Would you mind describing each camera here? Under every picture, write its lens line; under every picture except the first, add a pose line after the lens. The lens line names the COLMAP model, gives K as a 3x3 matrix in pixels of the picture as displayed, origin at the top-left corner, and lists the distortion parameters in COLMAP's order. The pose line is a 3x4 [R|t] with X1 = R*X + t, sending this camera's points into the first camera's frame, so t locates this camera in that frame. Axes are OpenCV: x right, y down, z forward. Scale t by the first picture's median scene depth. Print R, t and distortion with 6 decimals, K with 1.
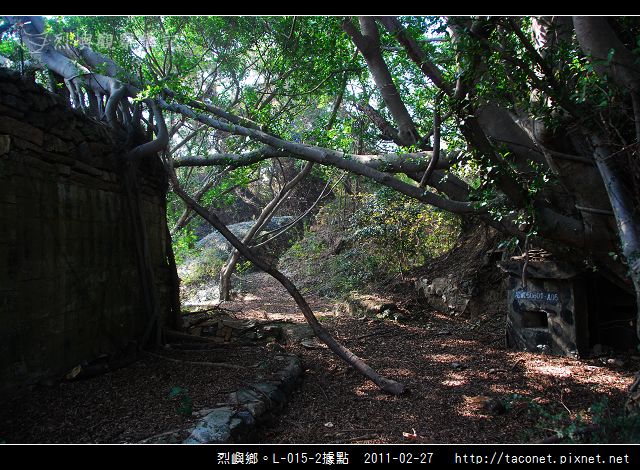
lens RADIAL K [[541.1, 0, 320.0], [0, 541.1, 235.0], [0, 0, 1]] dist [-0.136668, 0.100617]
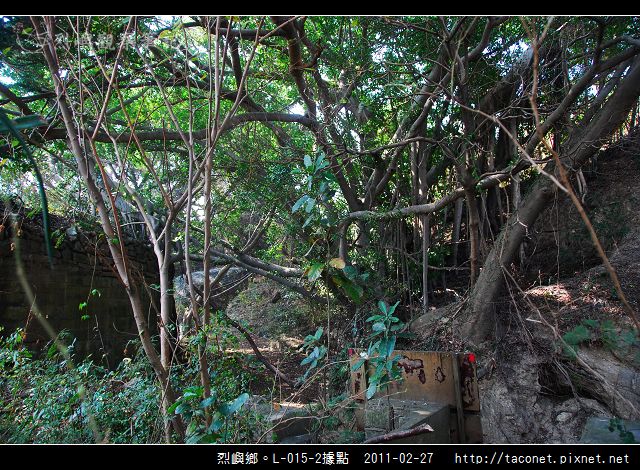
lens RADIAL K [[541.1, 0, 320.0], [0, 541.1, 235.0], [0, 0, 1]] dist [-0.136668, 0.100617]
pose [[0.993307, 0.038733, 0.108812, -0.010626], [-0.031563, 0.997263, -0.066859, -0.085777], [-0.111104, 0.062978, 0.991811, -0.587588]]
